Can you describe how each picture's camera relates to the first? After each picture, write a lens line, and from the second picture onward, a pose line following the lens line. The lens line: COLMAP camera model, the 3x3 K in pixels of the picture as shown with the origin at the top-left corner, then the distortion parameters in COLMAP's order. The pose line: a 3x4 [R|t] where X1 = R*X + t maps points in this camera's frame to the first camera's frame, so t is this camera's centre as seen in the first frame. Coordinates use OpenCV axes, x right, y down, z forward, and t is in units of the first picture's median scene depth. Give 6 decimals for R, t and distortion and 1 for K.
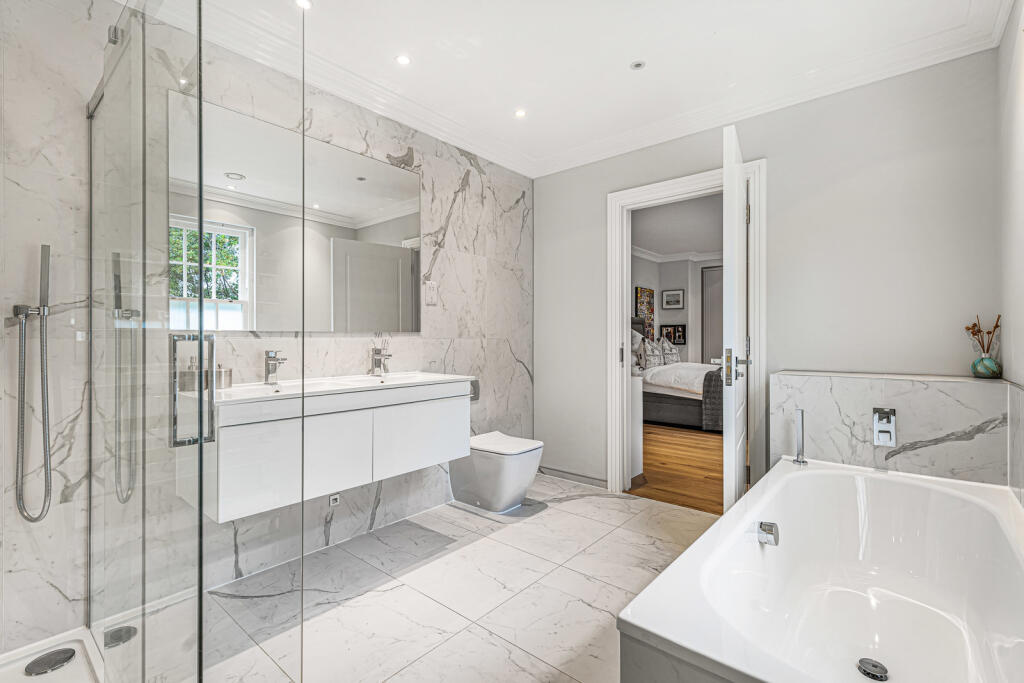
lens RADIAL K [[473.7, 0, 507.2], [0, 473.7, 336.4], [0, 0, 1]] dist [0.004890, -0.000543]
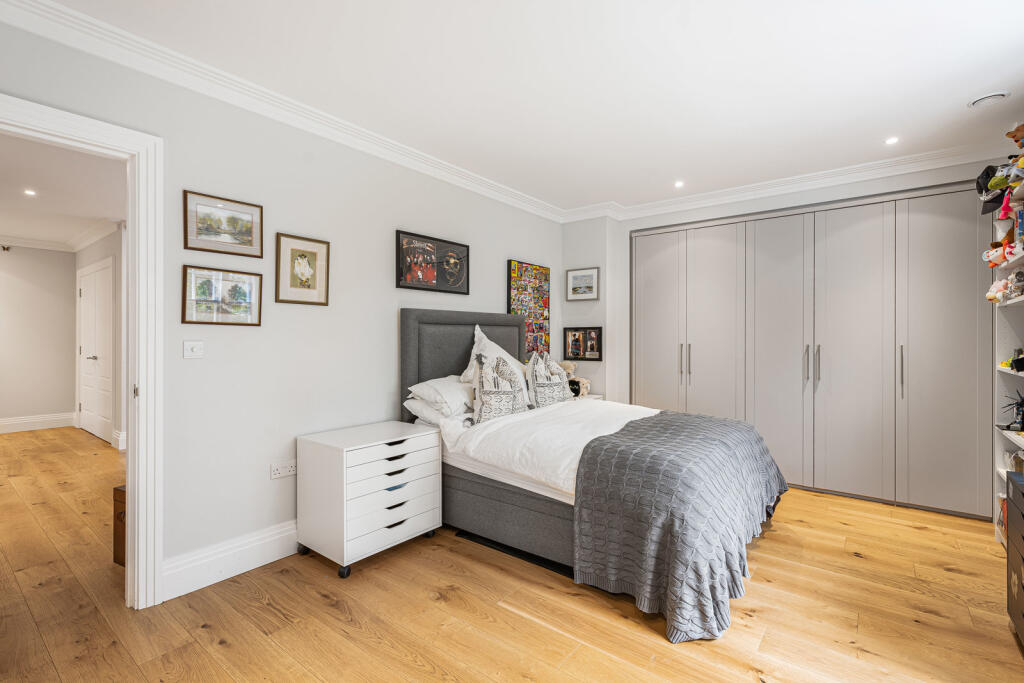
lens RADIAL K [[473.7, 0, 505.4], [0, 473.7, 337.9], [0, 0, 1]] dist [0.004890, -0.000543]
pose [[0.999597, 0.001076, 0.028376, 0.241547], [-0.001133, 0.999997, 0.001980, -0.012454], [-0.028374, -0.002011, 0.999595, 0.418604]]
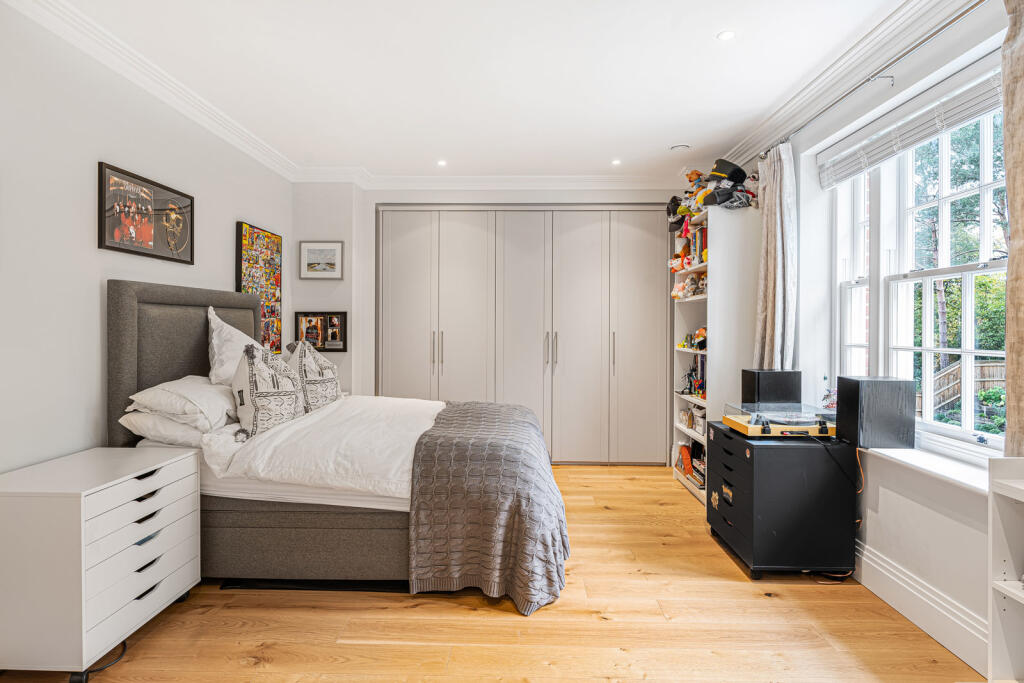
lens RADIAL K [[565.9, 0, 509.2], [0, 565.9, 328.0], [0, 0, 1]] dist [-0.006306, 0.001363]
pose [[0.779359, 0.001357, 0.626576, 0.136927], [-0.005985, 0.999968, 0.005278, -0.012127], [-0.626549, -0.007864, 0.779343, 0.429171]]
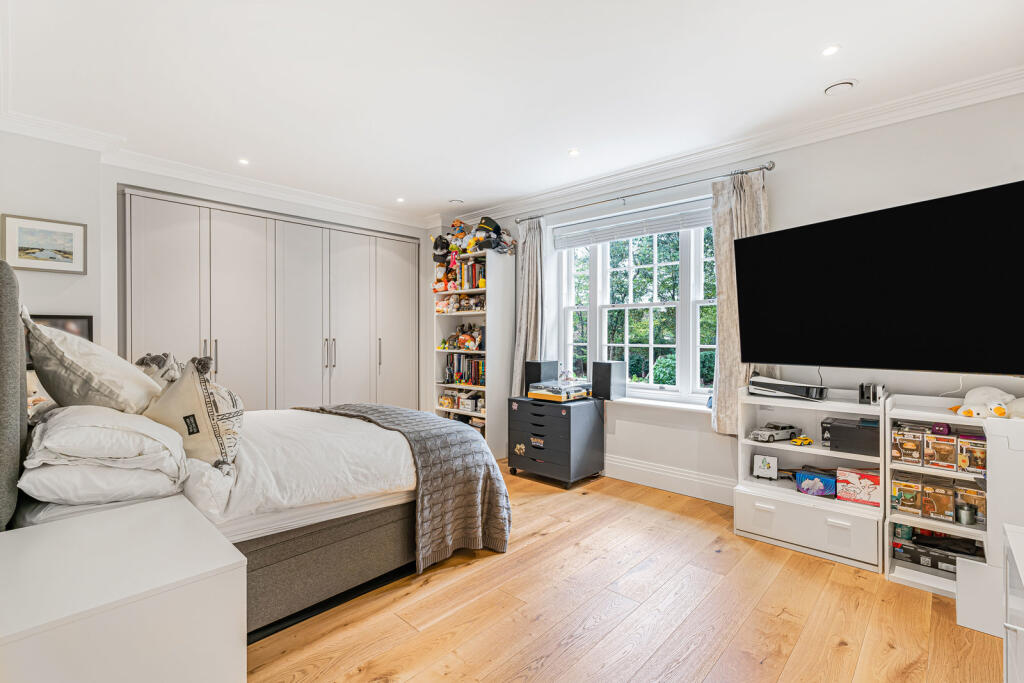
lens RADIAL K [[473.7, 0, 511.8], [0, 473.7, 335.3], [0, 0, 1]] dist [0.004890, -0.000543]
pose [[0.041851, -0.003367, 0.999118, -0.001368], [-0.004421, 0.999984, 0.003555, -0.011658], [-0.999114, -0.004566, 0.041835, 0.639574]]
